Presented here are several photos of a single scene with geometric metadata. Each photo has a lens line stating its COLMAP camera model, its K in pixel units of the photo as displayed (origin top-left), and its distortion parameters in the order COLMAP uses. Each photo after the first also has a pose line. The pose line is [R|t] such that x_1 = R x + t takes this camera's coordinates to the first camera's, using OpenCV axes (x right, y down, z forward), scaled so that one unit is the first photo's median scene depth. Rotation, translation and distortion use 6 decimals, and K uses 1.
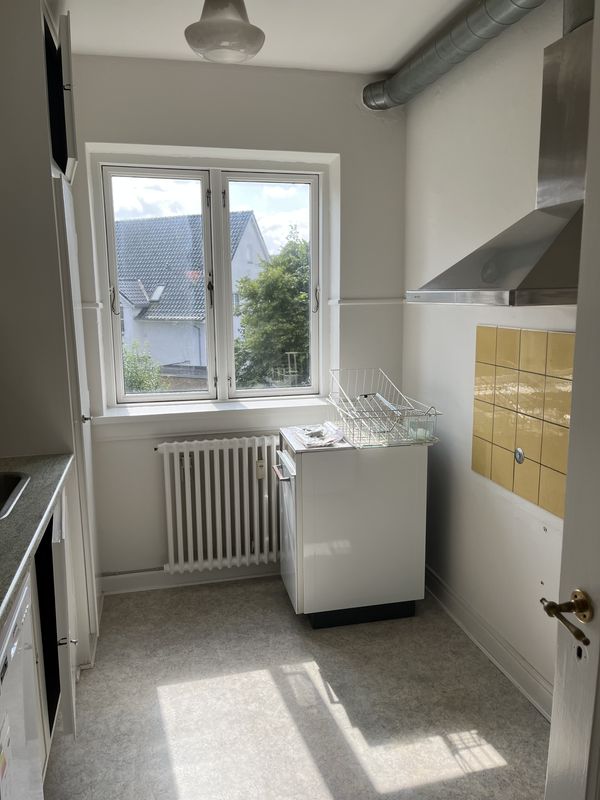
lens RADIAL K [[610.5, 0, 297.7], [0, 610.5, 403.1], [0, 0, 1]] dist [0.067841, -0.081211]
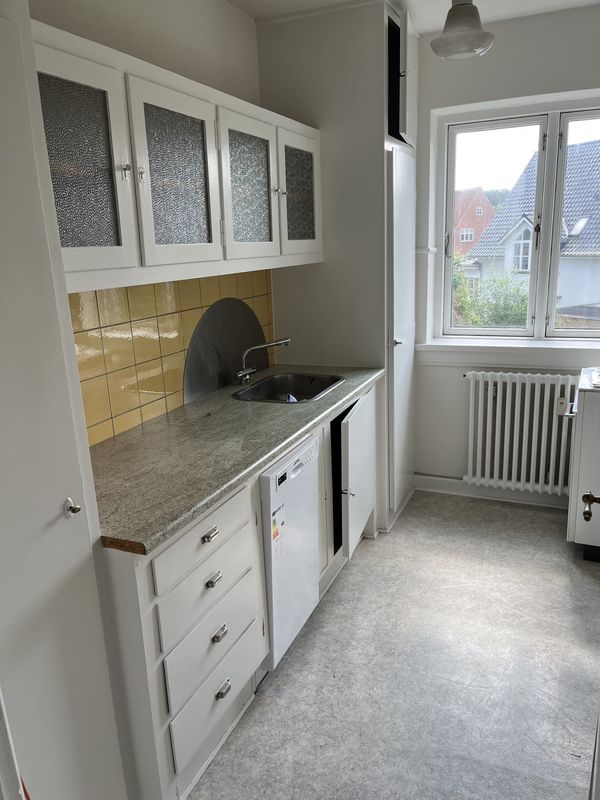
lens RADIAL K [[610.5, 0, 297.7], [0, 610.5, 403.1], [0, 0, 1]] dist [0.067841, -0.081211]
pose [[0.796978, 0.132648, -0.589263, 0.200652], [-0.073818, 0.989665, 0.122943, 0.006744], [0.599481, -0.054485, 0.798532, -0.113711]]
